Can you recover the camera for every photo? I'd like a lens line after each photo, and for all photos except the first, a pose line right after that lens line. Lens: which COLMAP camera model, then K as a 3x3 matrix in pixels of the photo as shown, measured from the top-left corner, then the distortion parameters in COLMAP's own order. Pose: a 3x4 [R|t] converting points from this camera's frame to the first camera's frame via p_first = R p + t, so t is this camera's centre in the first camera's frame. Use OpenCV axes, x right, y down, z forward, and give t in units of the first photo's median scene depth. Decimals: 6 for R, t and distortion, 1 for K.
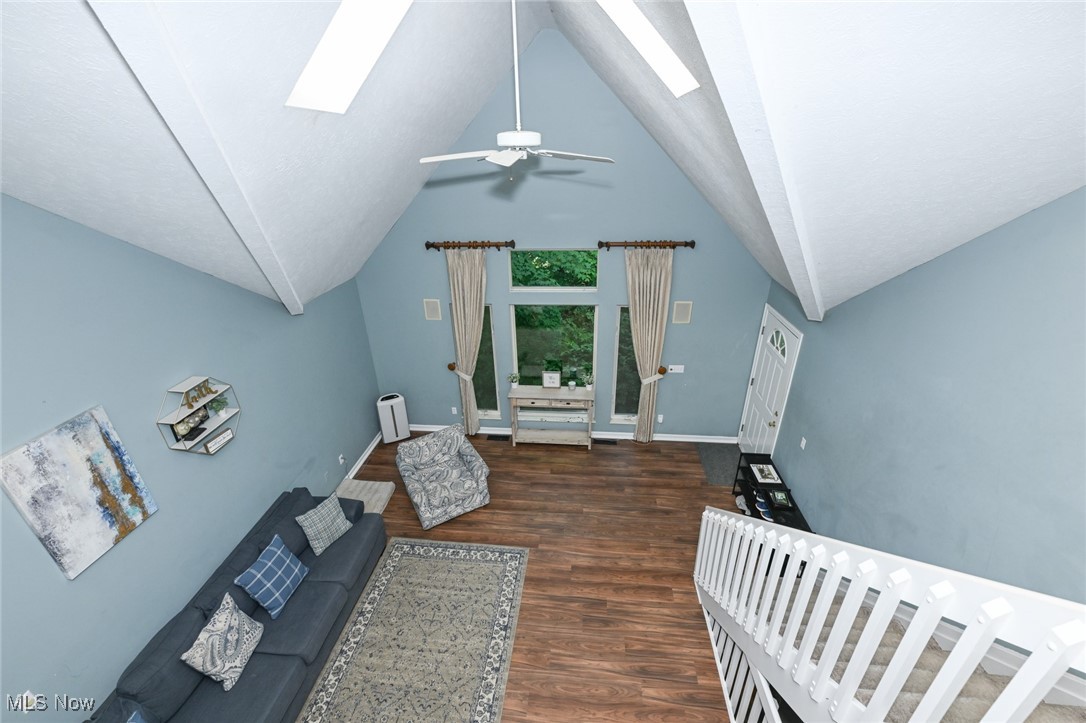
lens RADIAL K [[434.9, 0, 541.1], [0, 434.9, 362.0], [0, 0, 1]] dist [-0.001675, -0.000709]
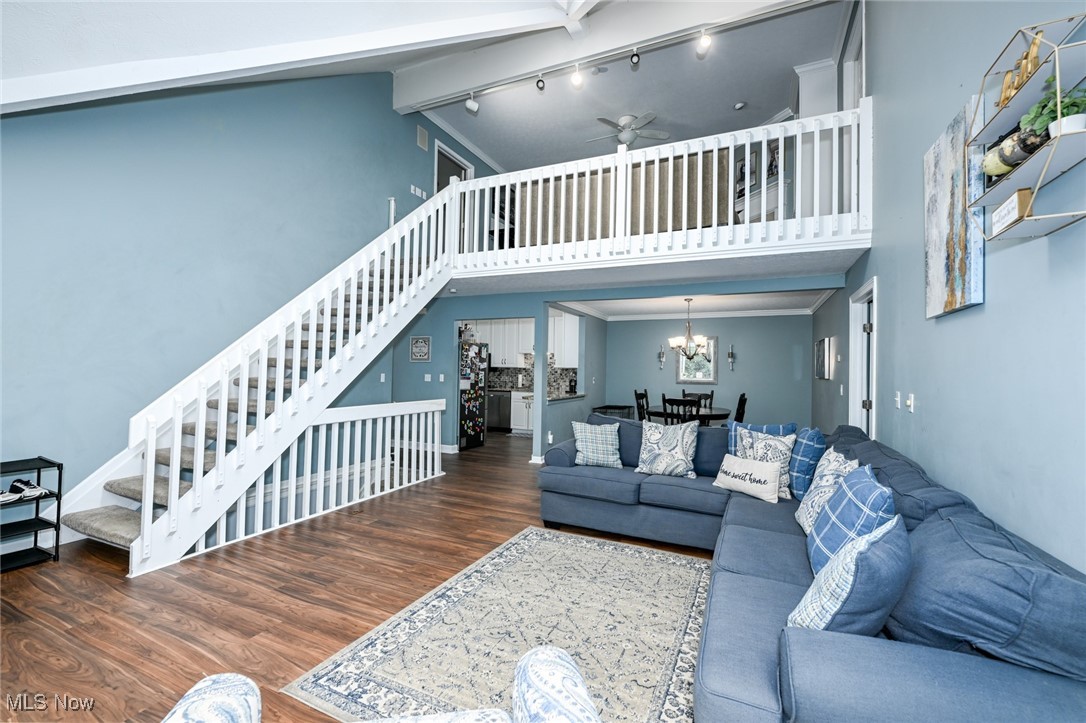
lens RADIAL K [[460.0, 0, 542.4], [0, 460.0, 361.6], [0, 0, 1]] dist [-0.000357, 0.000043]
pose [[-0.945396, 0.014106, 0.325620, -0.560490], [0.146370, 0.911025, 0.385499, 0.094642], [-0.291210, 0.412110, -0.863344, 1.783409]]
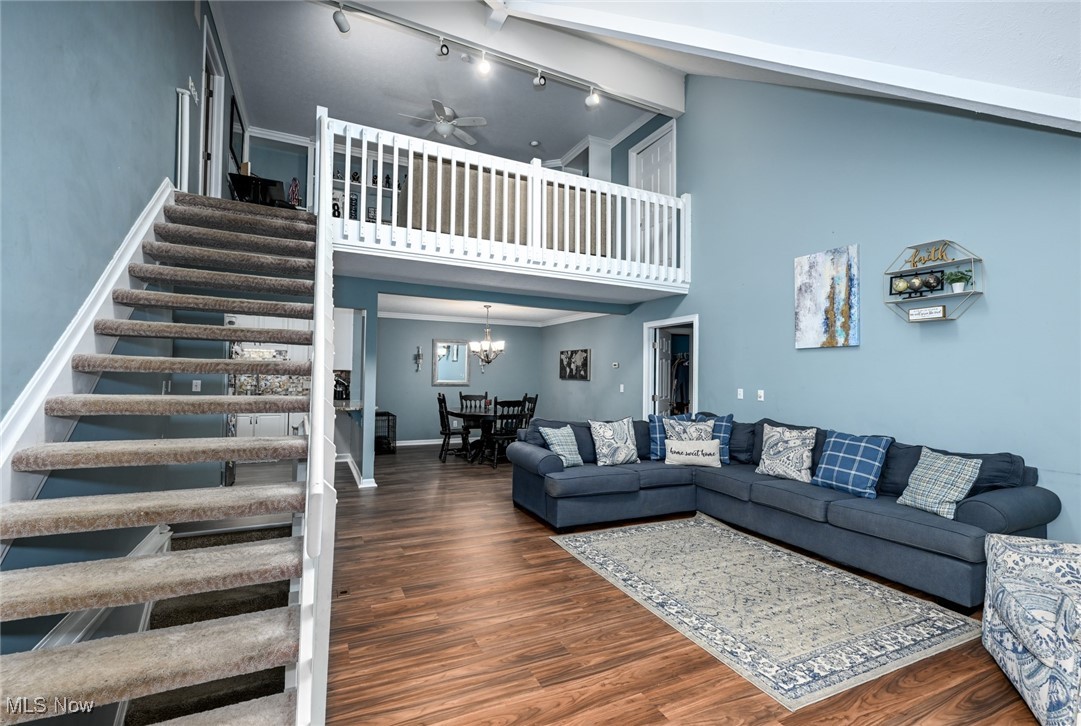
lens RADIAL K [[480.4, 0, 541.1], [0, 480.4, 364.3], [0, 0, 1]] dist [-0.003980, 0.000147]
pose [[-0.851286, -0.002070, -0.524697, 0.550527], [-0.222562, 0.907000, 0.357514, 0.114751], [0.475161, 0.421125, -0.772578, 1.677396]]
